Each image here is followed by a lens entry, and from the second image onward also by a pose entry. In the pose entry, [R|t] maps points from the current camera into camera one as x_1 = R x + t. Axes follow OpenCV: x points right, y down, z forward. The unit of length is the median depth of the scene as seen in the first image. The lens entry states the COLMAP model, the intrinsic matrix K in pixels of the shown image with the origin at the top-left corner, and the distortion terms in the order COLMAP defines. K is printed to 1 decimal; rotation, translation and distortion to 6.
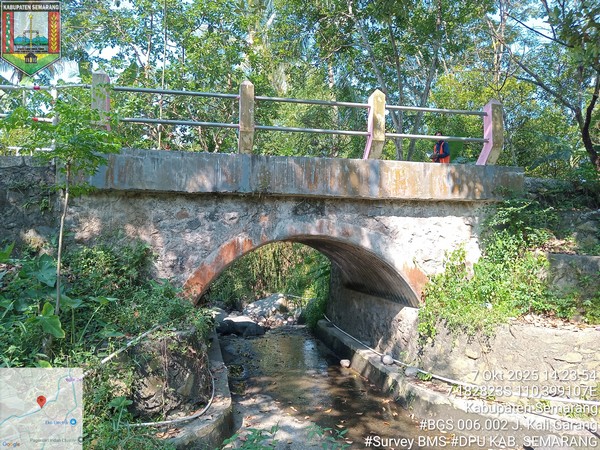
lens RADIAL K [[446.5, 0, 303.5], [0, 446.5, 223.8], [0, 0, 1]] dist [0.034335, -0.087858]
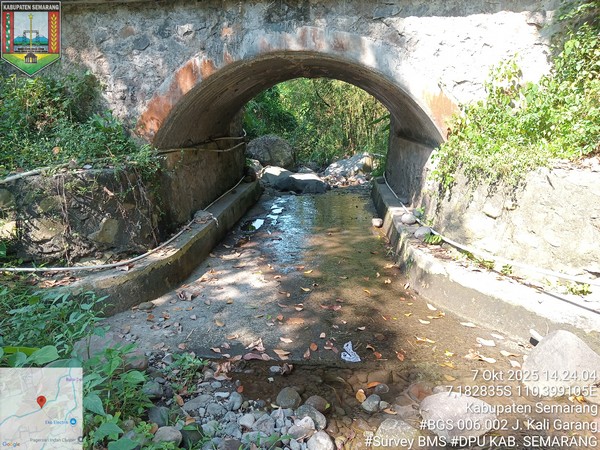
lens RADIAL K [[446.5, 0, 303.5], [0, 446.5, 223.8], [0, 0, 1]] dist [0.034335, -0.087858]
pose [[0.961395, 0.042971, -0.271794, 0.256144], [0.038209, 0.957316, 0.286506, 0.089209], [0.272505, -0.285831, 0.918718, 0.246957]]
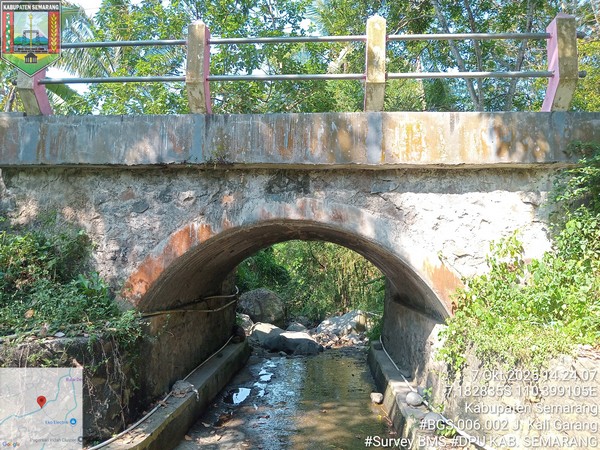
lens RADIAL K [[446.5, 0, 303.5], [0, 446.5, 223.8], [0, 0, 1]] dist [0.034335, -0.087858]
pose [[0.966429, -0.014672, -0.256514, 0.233919], [0.003483, 0.999024, -0.044022, 0.066302], [0.256910, 0.041651, 0.965537, 0.295344]]
